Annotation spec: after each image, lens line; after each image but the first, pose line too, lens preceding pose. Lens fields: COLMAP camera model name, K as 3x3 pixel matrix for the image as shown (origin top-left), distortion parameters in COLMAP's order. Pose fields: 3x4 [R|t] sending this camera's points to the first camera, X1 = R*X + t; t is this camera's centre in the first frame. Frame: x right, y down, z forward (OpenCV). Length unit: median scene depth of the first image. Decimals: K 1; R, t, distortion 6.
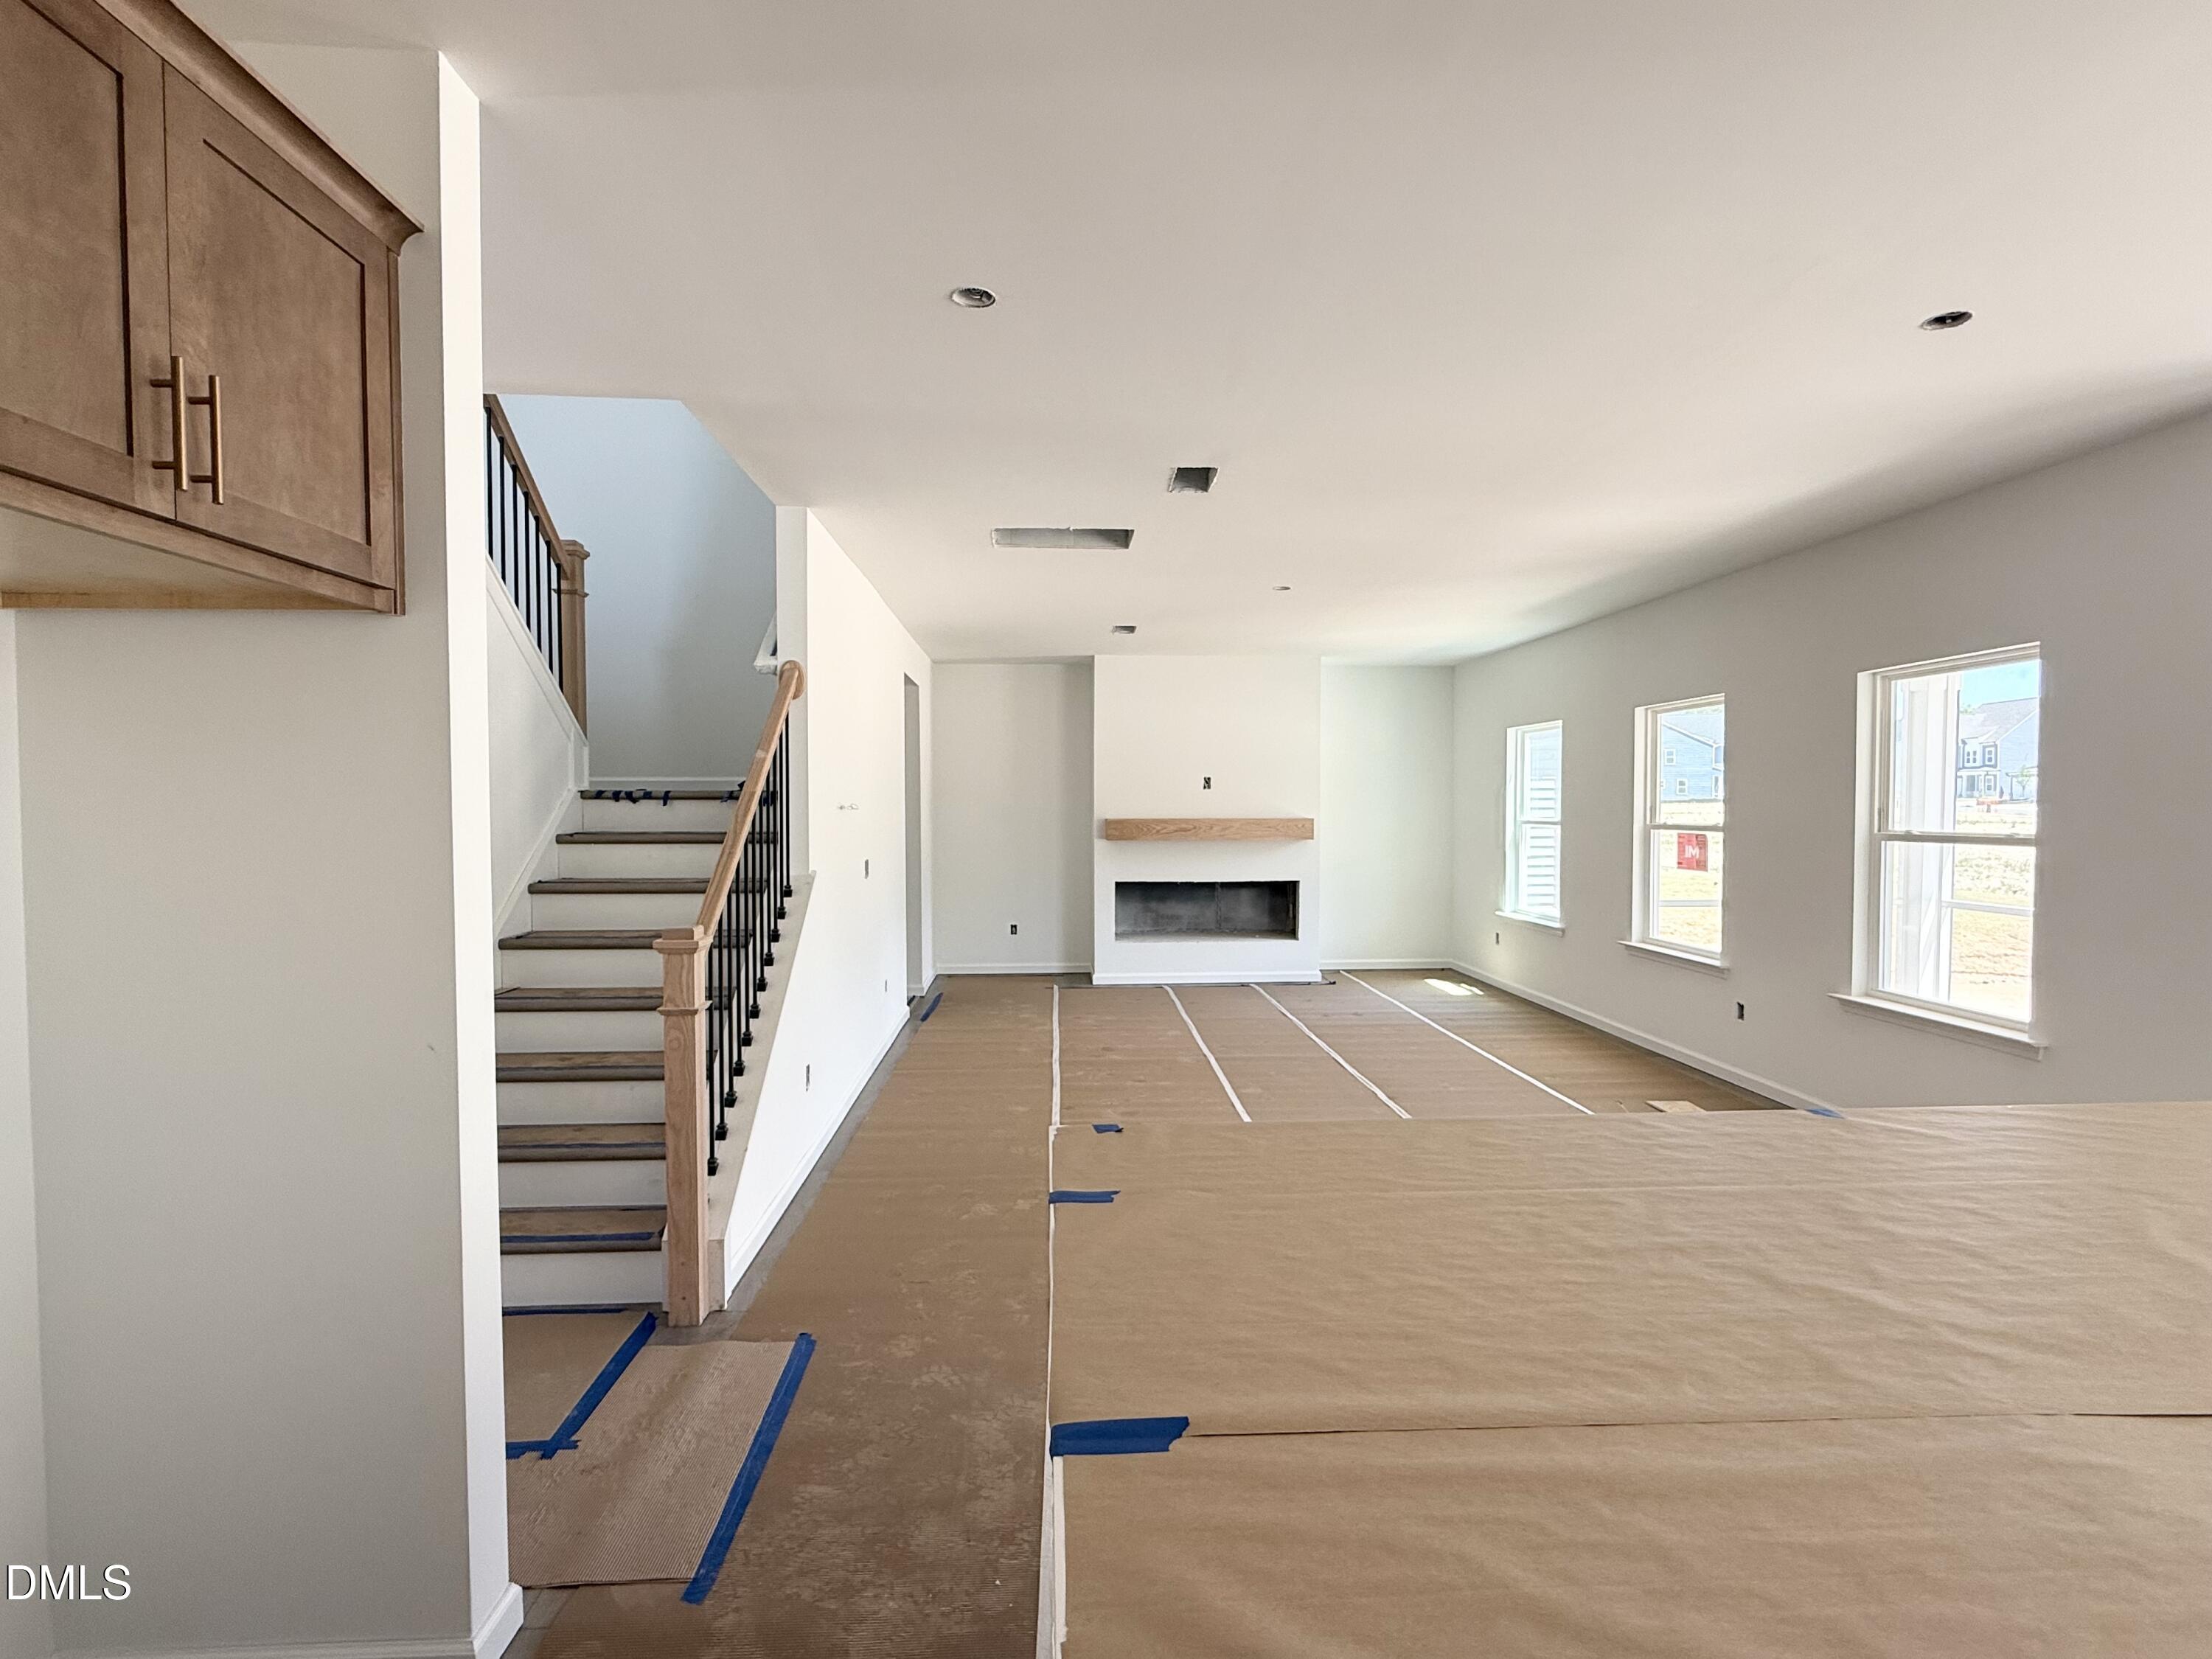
lens RADIAL K [[1062.5, 0, 1106.0], [0, 1062.5, 829.5], [0, 0, 1]] dist [0.000459, -0.000358]
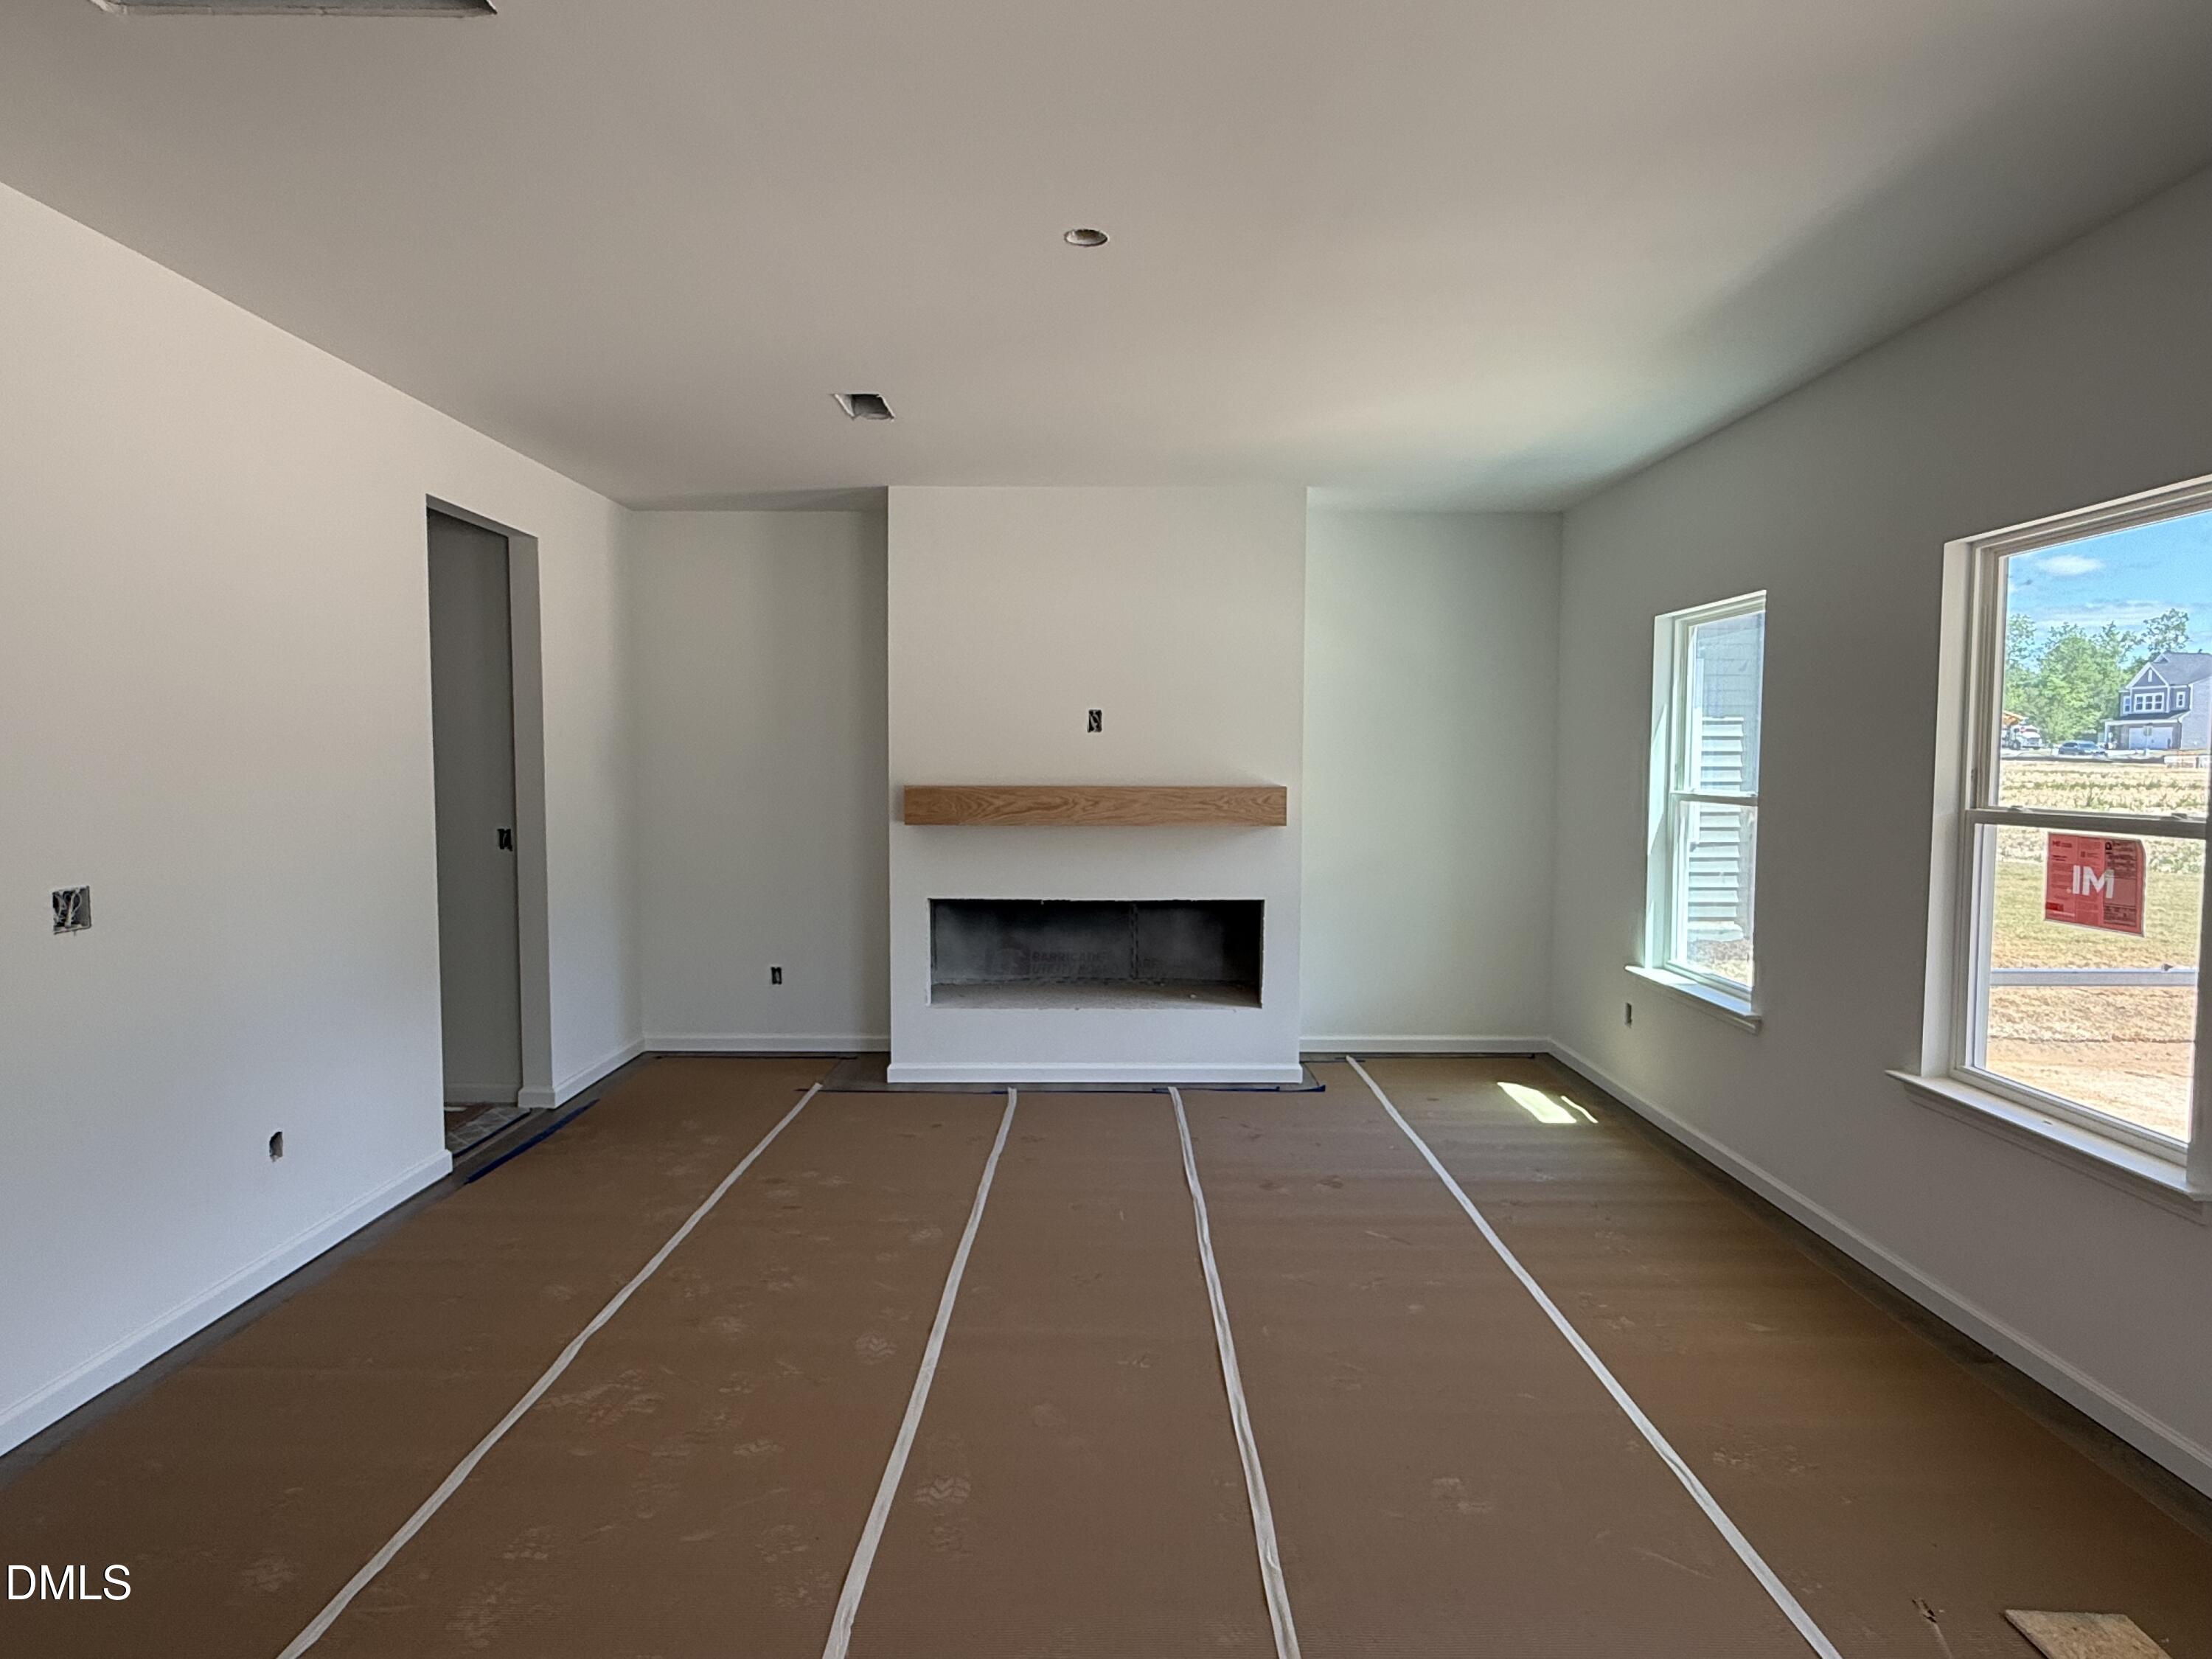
lens RADIAL K [[1275.4, 0, 1106.0], [0, 1275.4, 829.5], [0, 0, 1]] dist [-0.000616, 0.000461]
pose [[0.998228, 0.007624, -0.059021, 0.157783], [-0.005735, 0.999467, 0.032123, -0.010076], [0.059234, -0.031728, 0.997740, 0.383707]]
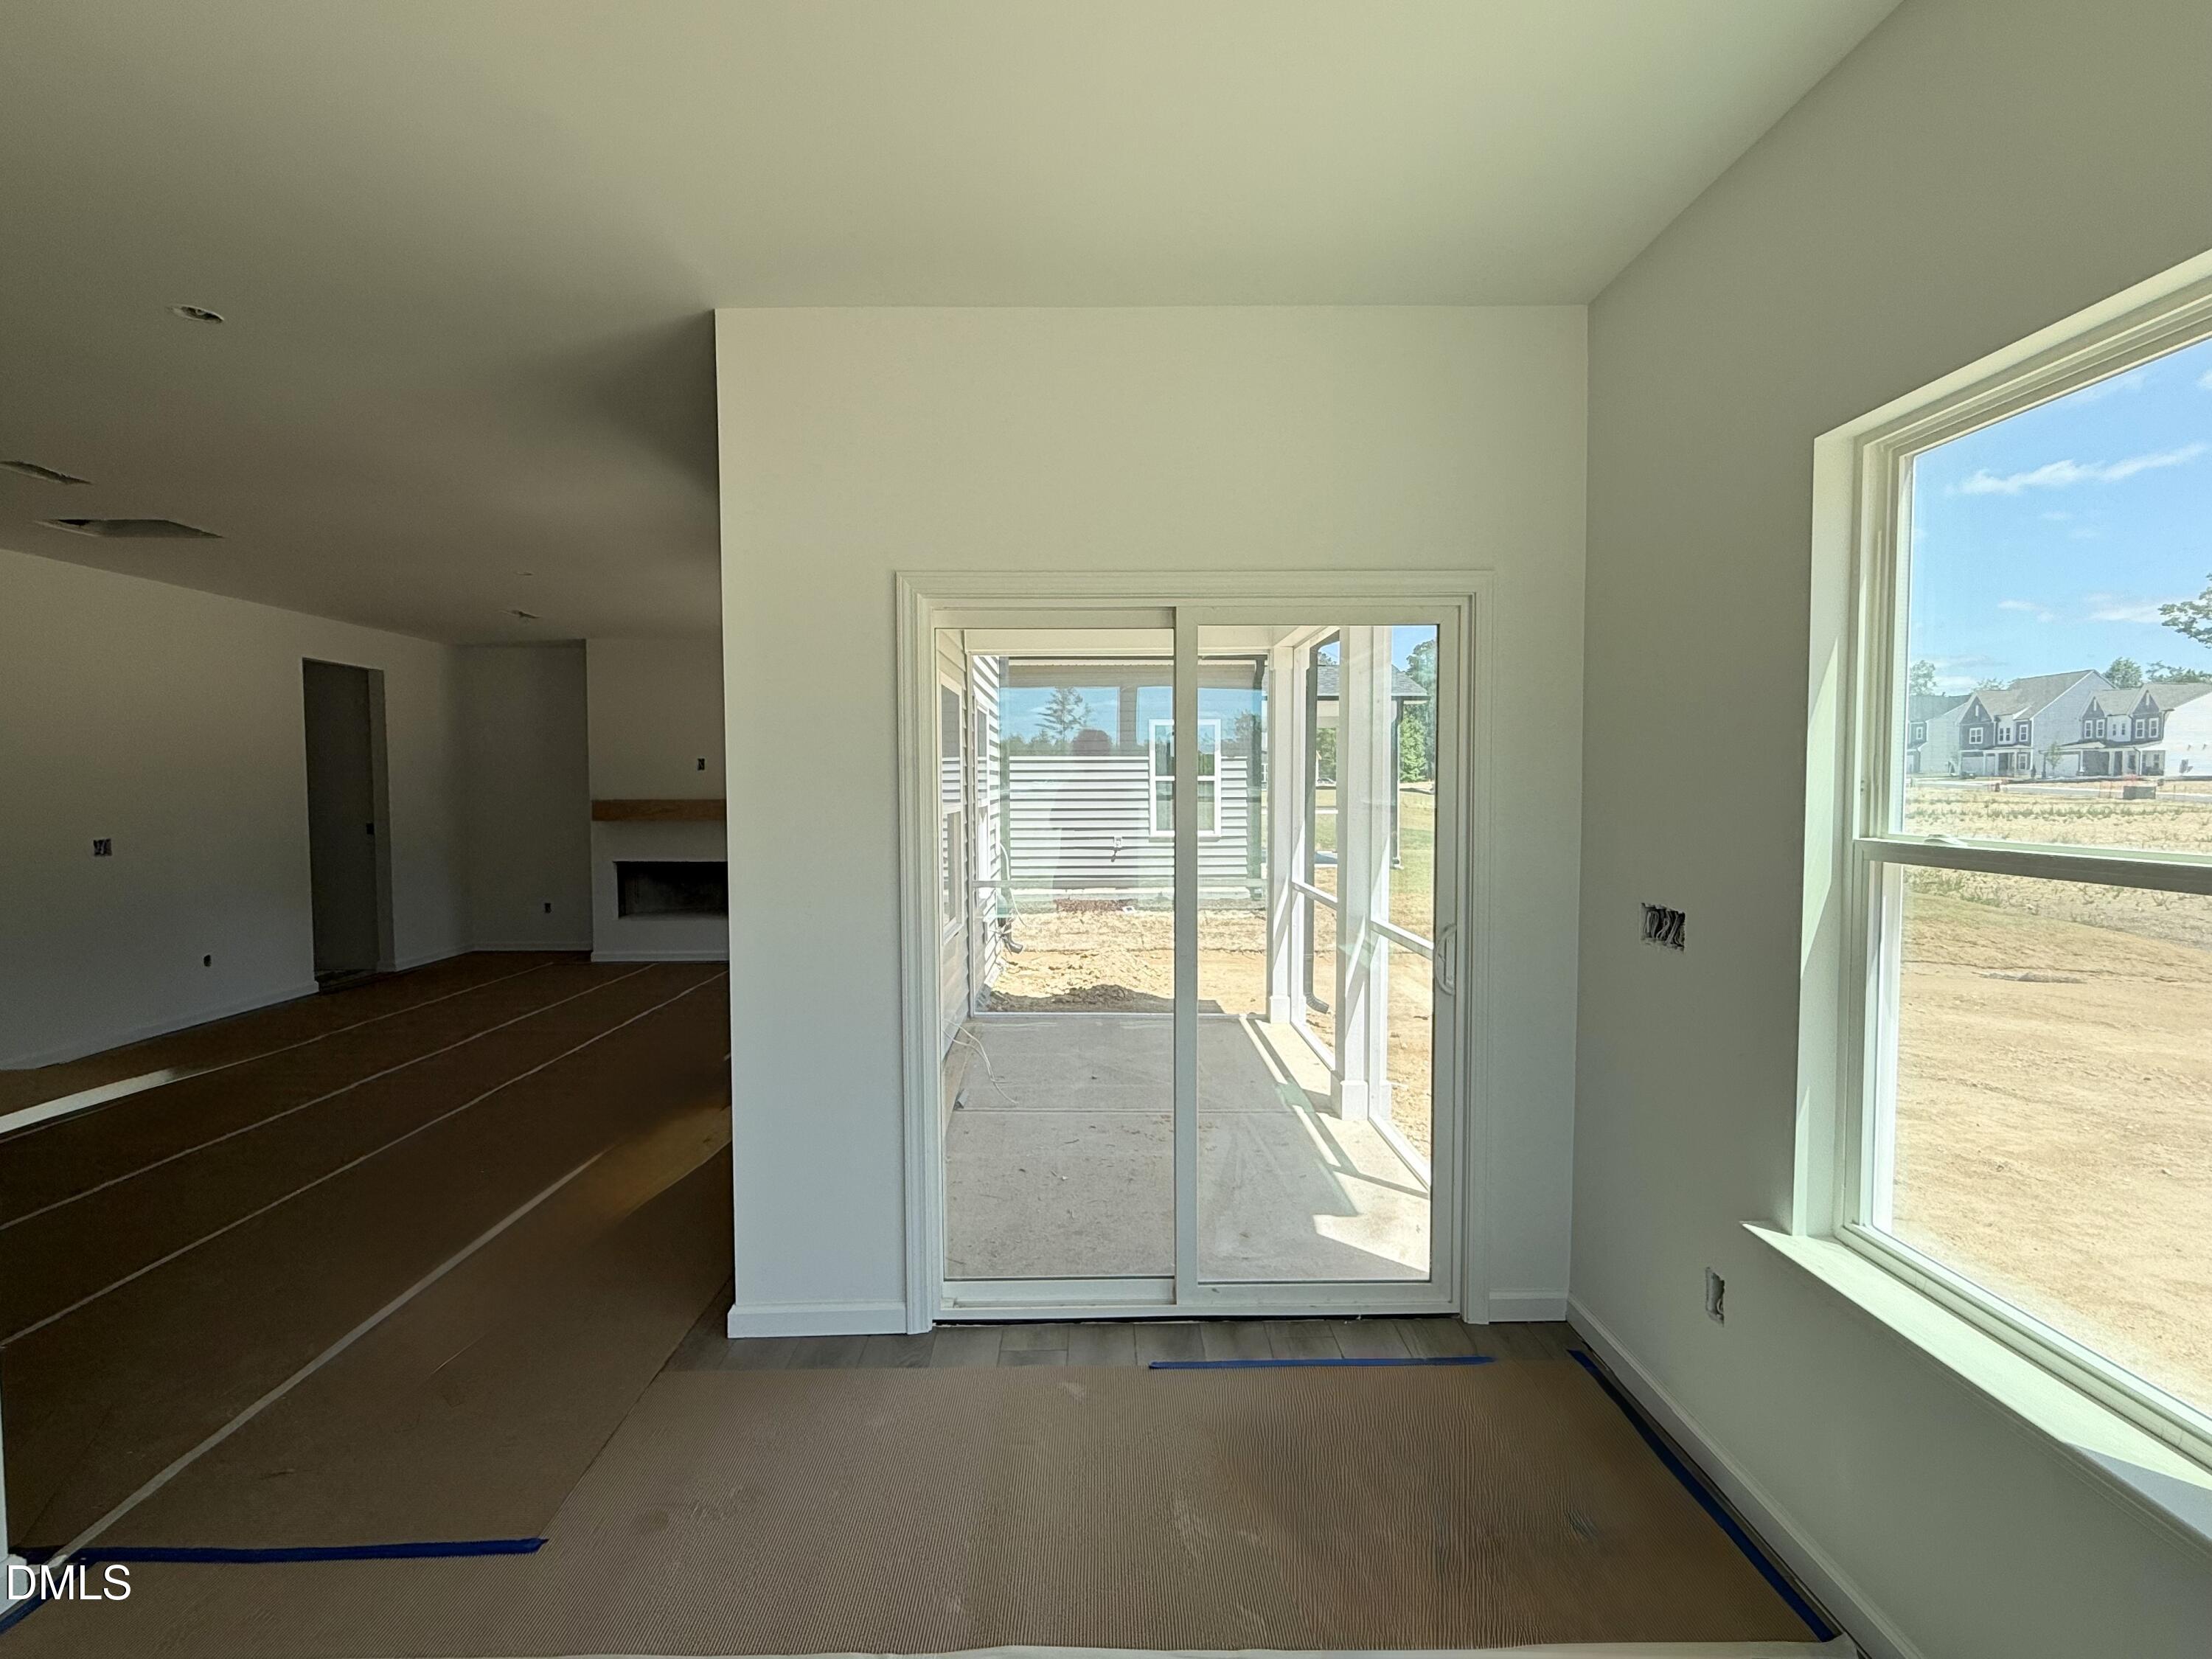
lens RADIAL K [[1062.5, 0, 1106.0], [0, 1062.5, 829.5], [0, 0, 1]] dist [0.000459, -0.000358]
pose [[0.999261, 0.000021, -0.038449, 0.584848], [0.000678, 0.999835, 0.018175, 0.000290], [0.038443, -0.018188, 0.999095, -0.001796]]
